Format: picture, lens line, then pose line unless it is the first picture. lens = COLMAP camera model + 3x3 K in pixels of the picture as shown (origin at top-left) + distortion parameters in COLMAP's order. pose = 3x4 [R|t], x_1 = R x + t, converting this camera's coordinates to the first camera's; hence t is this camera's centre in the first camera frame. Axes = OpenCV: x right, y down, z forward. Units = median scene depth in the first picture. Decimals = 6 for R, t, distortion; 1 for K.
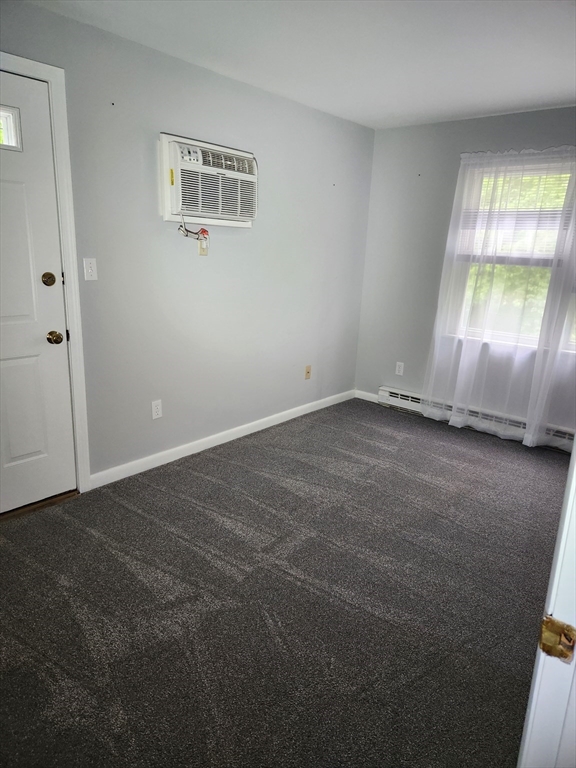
lens RADIAL K [[517.8, 0, 286.2], [0, 517.8, 374.7], [0, 0, 1]] dist [0.089743, -0.048793]
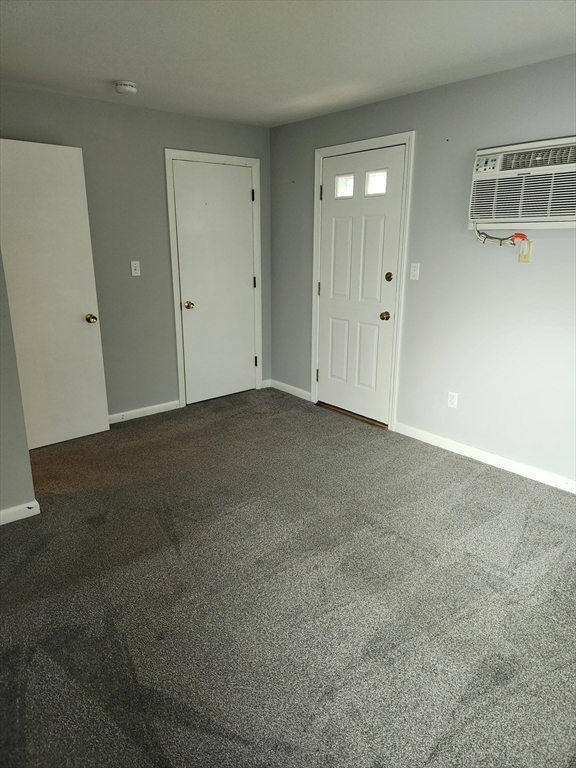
lens RADIAL K [[517.8, 0, 286.2], [0, 517.8, 374.7], [0, 0, 1]] dist [0.089743, -0.048793]
pose [[-0.167781, 0.215976, -0.961875, 0.946522], [-0.241670, 0.936923, 0.252528, -0.194938], [0.955743, 0.274825, -0.105003, 0.826952]]
